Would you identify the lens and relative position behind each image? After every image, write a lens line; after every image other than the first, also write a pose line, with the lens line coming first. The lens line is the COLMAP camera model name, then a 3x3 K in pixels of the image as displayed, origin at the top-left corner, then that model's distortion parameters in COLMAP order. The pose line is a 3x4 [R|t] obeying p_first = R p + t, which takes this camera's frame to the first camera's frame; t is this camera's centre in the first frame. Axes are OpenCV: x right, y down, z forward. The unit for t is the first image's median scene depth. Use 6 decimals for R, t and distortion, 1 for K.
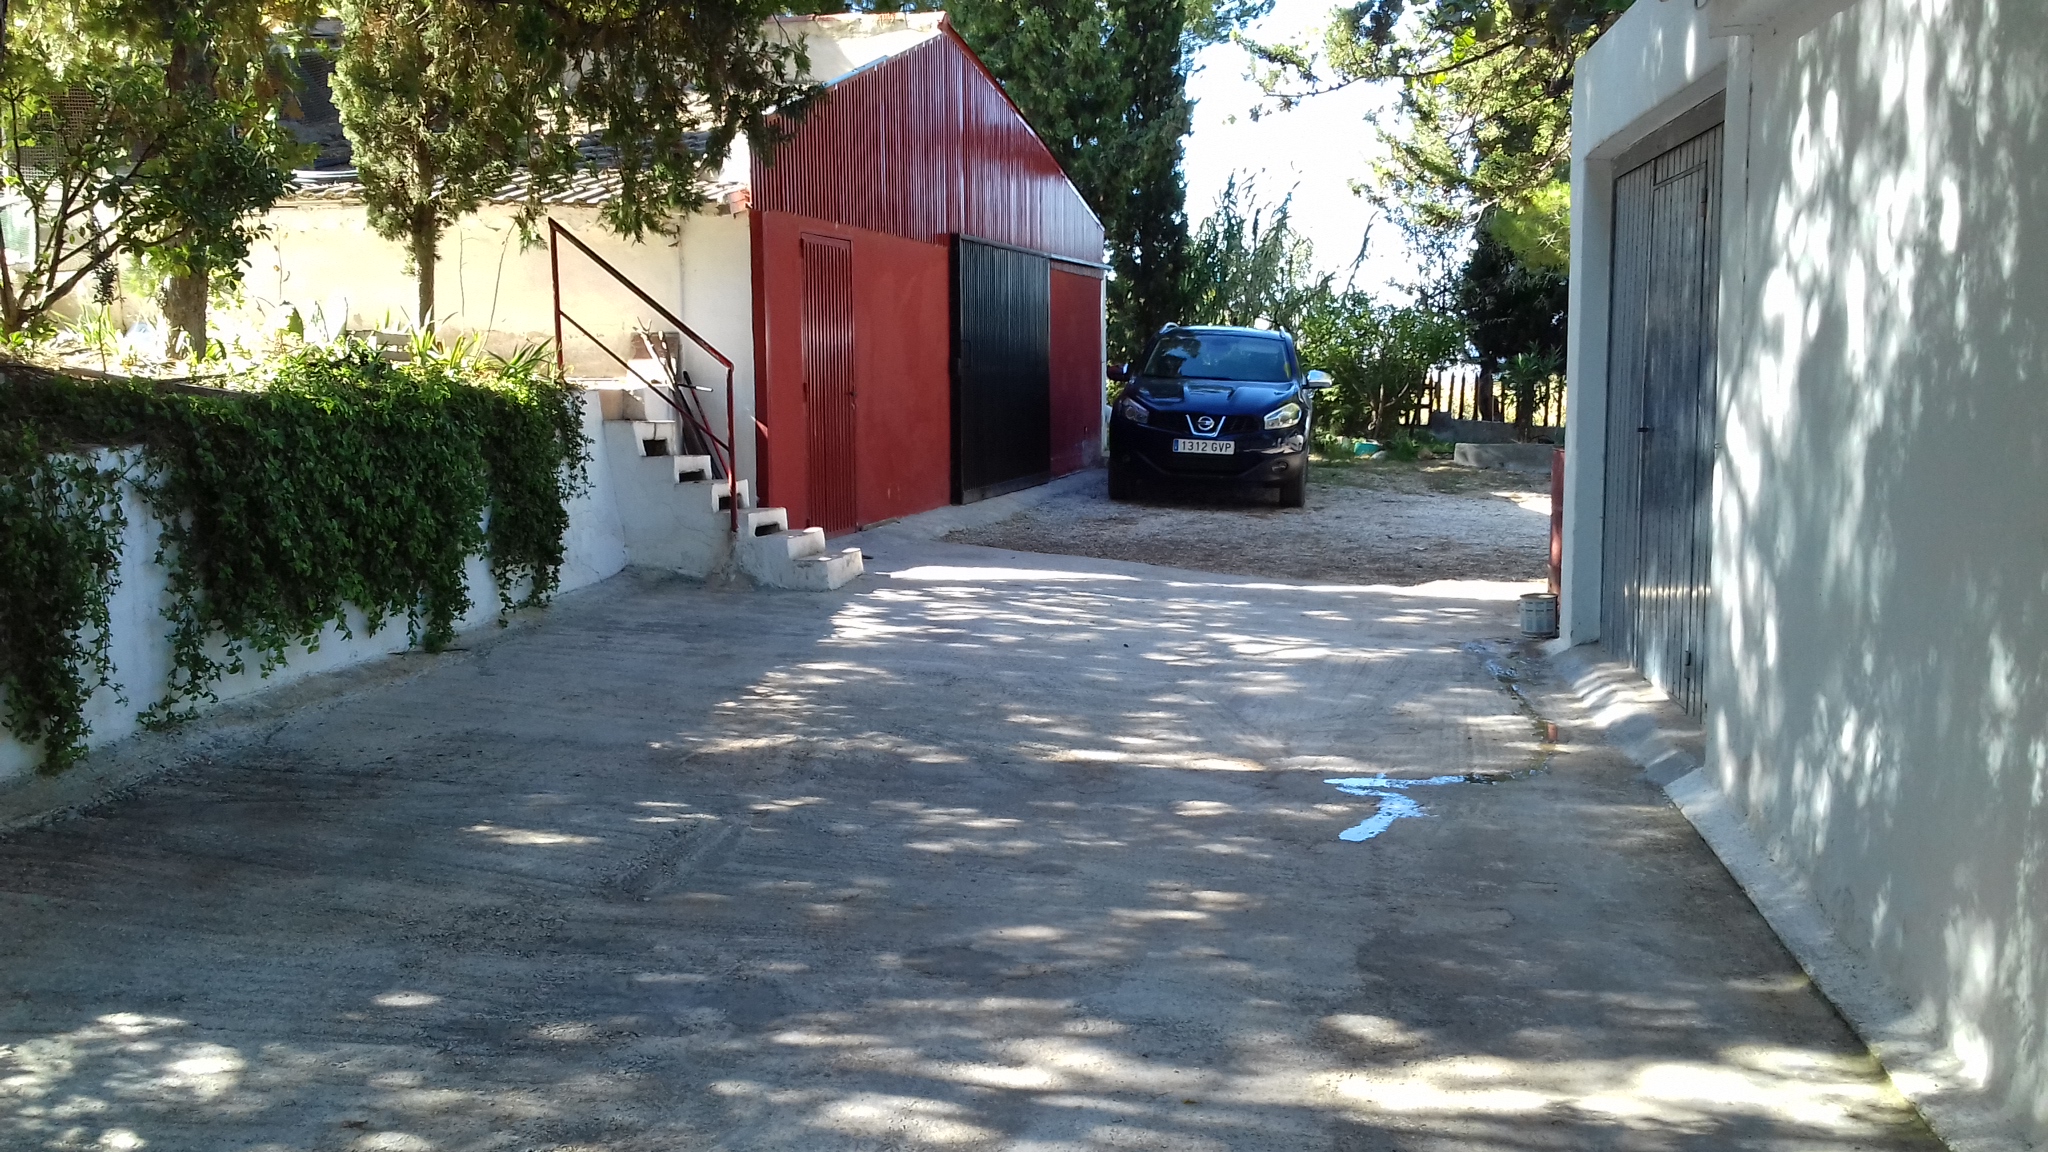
lens RADIAL K [[1846.3, 0, 1022.0], [0, 1846.3, 577.2], [0, 0, 1]] dist [0.033372, -0.030103]
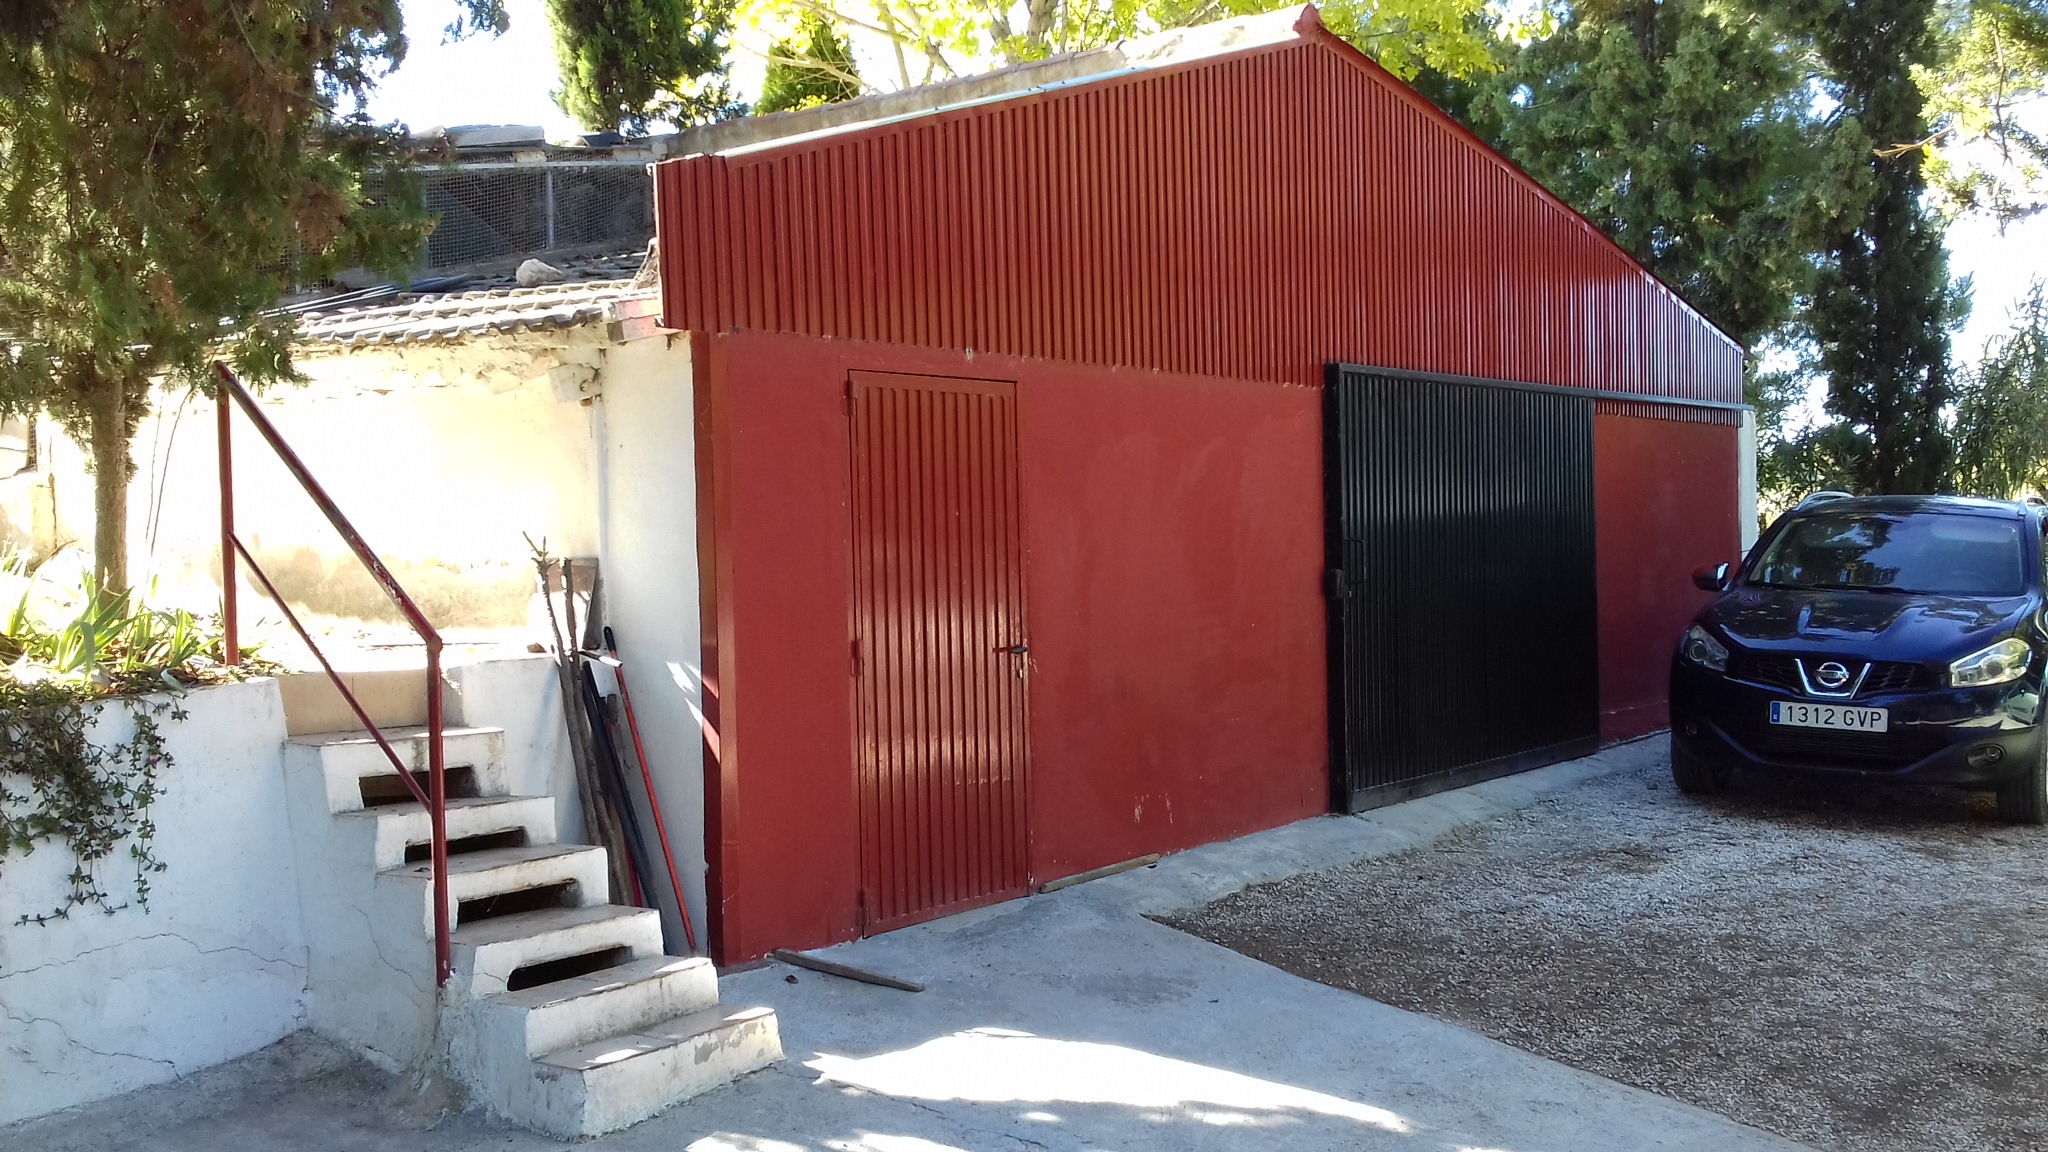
lens RADIAL K [[1846.3, 0, 1021.7], [0, 1846.3, 572.1], [0, 0, 1]] dist [0.033372, -0.030103]
pose [[0.906897, -0.006226, -0.421307, 0.160446], [-0.031602, 0.996070, -0.082744, -0.084234], [0.420166, 0.088354, 0.903136, 0.541766]]
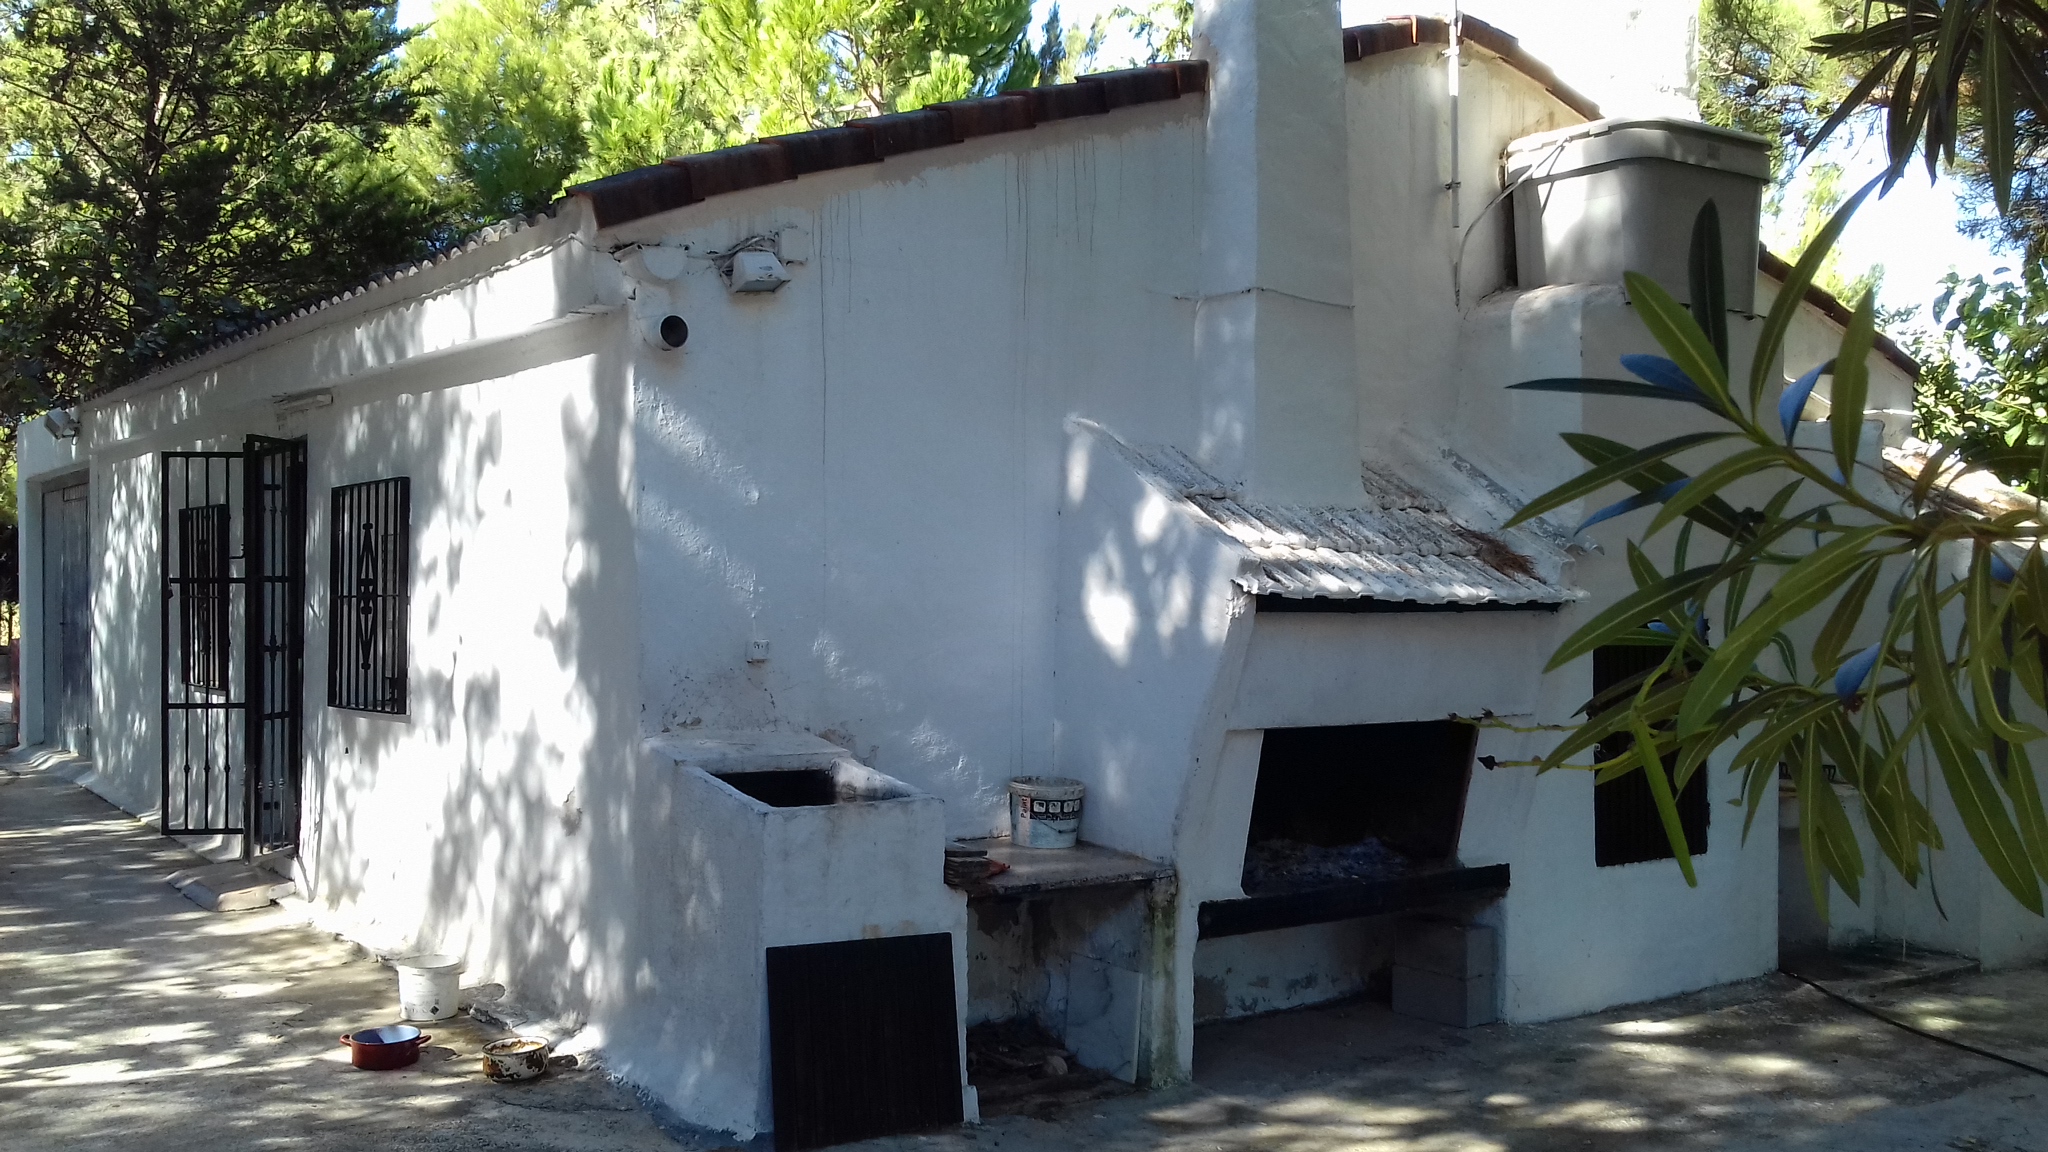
lens RADIAL K [[1846.3, 0, 1019.5], [0, 1846.3, 578.1], [0, 0, 1]] dist [0.033372, -0.030103]
pose [[0.711829, 0.008751, 0.702298, -0.302701], [0.078083, 0.992738, -0.091513, 0.124842], [-0.697999, 0.119979, 0.705976, -1.024954]]
